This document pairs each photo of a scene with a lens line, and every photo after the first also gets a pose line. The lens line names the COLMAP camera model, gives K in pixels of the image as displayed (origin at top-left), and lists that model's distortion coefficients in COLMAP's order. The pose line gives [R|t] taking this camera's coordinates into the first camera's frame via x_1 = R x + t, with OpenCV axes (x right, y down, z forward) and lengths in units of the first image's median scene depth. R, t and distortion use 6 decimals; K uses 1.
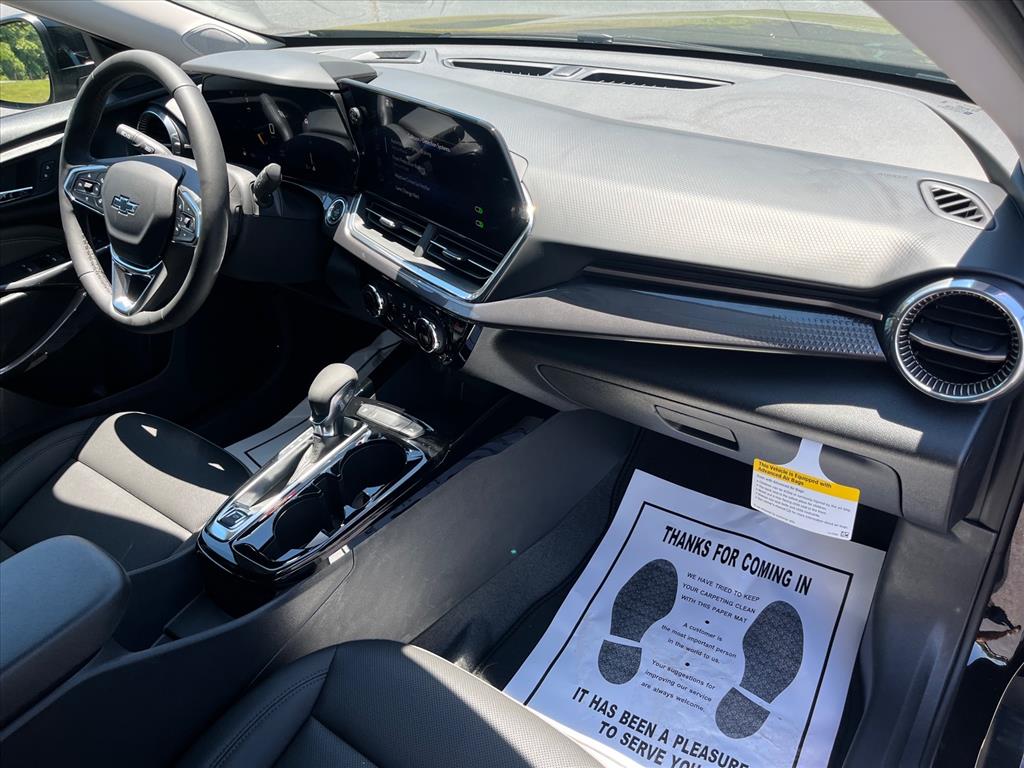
lens RADIAL K [[760.8, 0, 512.0], [0, 760.8, 384.0], [0, 0, 1]] dist [0.005572, 0.003703]
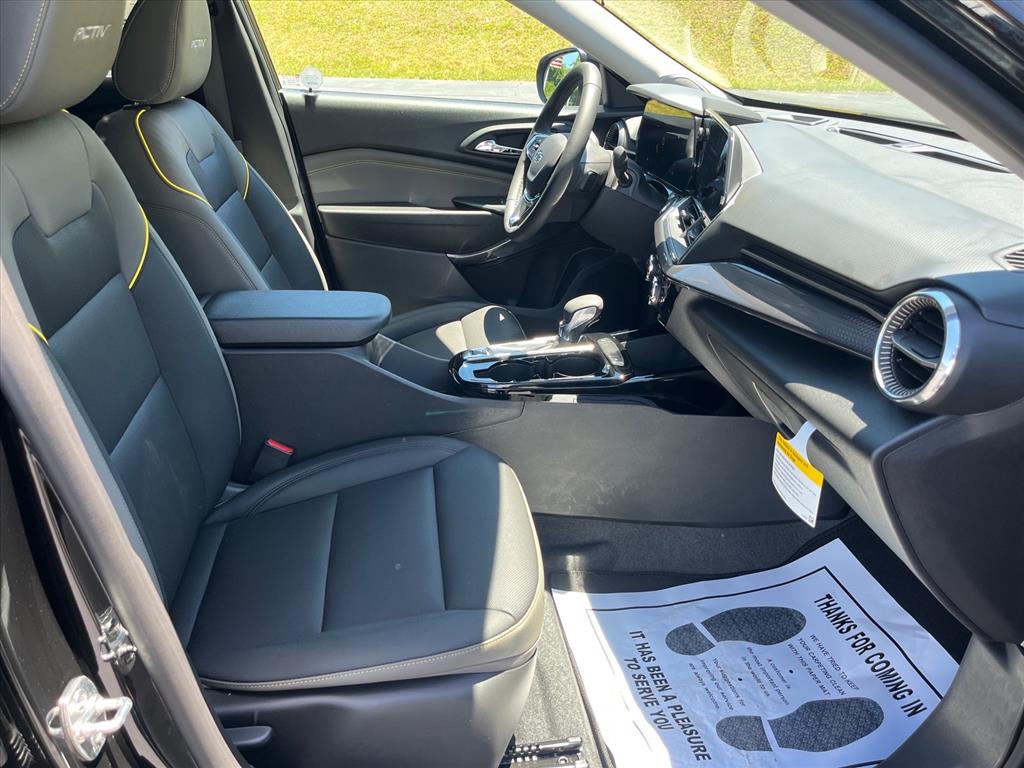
lens RADIAL K [[760.8, 0, 512.0], [0, 760.8, 384.0], [0, 0, 1]] dist [0.005572, 0.003703]
pose [[0.692587, 0.387353, -0.608507, 0.497626], [-0.467561, 0.883445, 0.030202, 0.130188], [0.549281, 0.263596, 0.792974, -0.094961]]
